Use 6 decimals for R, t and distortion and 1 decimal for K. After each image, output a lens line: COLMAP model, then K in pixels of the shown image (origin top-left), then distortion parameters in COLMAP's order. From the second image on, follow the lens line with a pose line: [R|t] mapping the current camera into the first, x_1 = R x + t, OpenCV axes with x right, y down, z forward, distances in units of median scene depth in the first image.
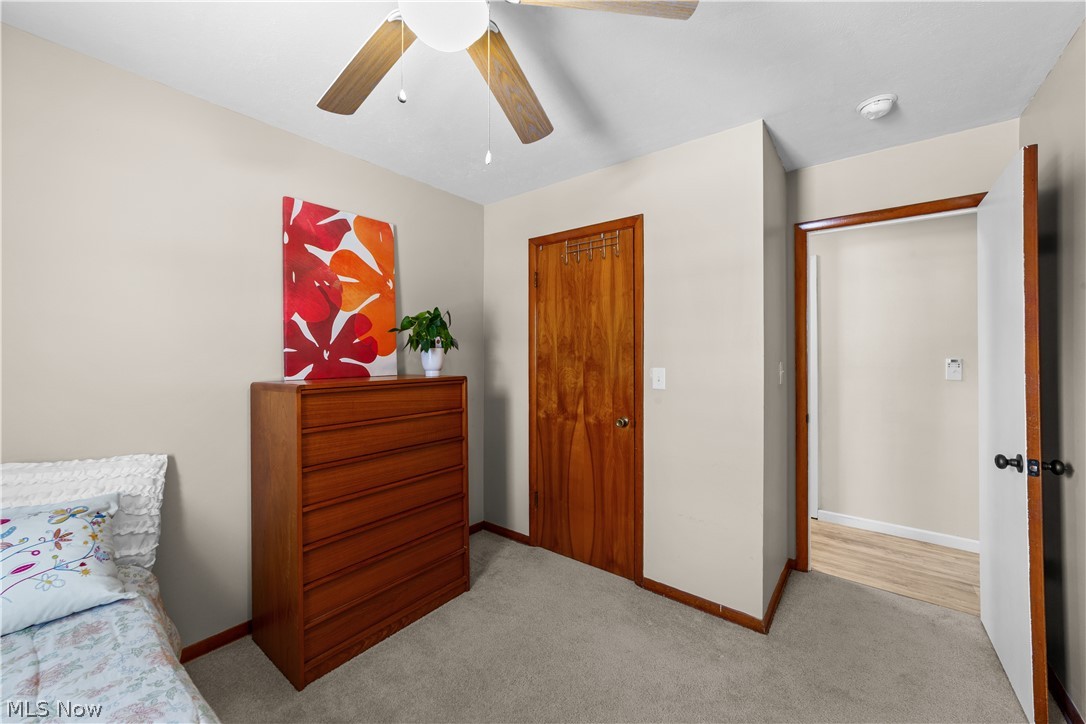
lens RADIAL K [[424.4, 0, 539.9], [0, 424.4, 350.6], [0, 0, 1]] dist [-0.016140, 0.006278]
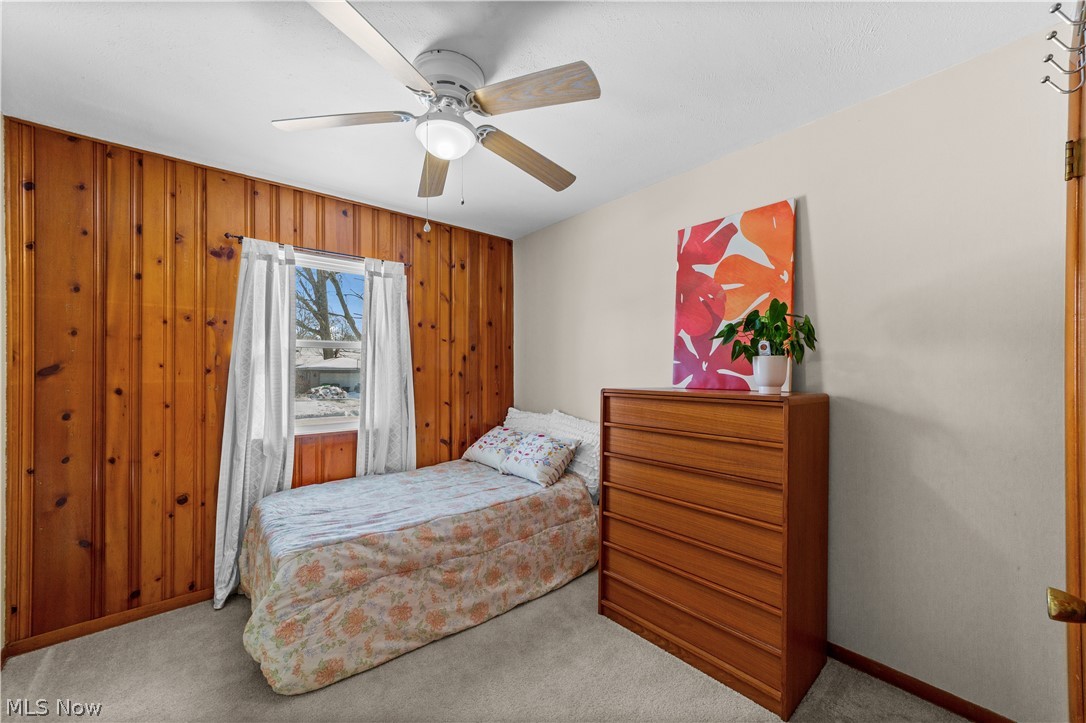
lens RADIAL K [[424.4, 0, 539.6], [0, 424.4, 370.7], [0, 0, 1]] dist [-0.016140, 0.006278]
pose [[-0.200002, 0.005116, -0.979782, 0.585020], [0.005350, 0.999977, 0.004130, 0.015057], [0.979781, -0.004416, -0.200024, 0.802104]]
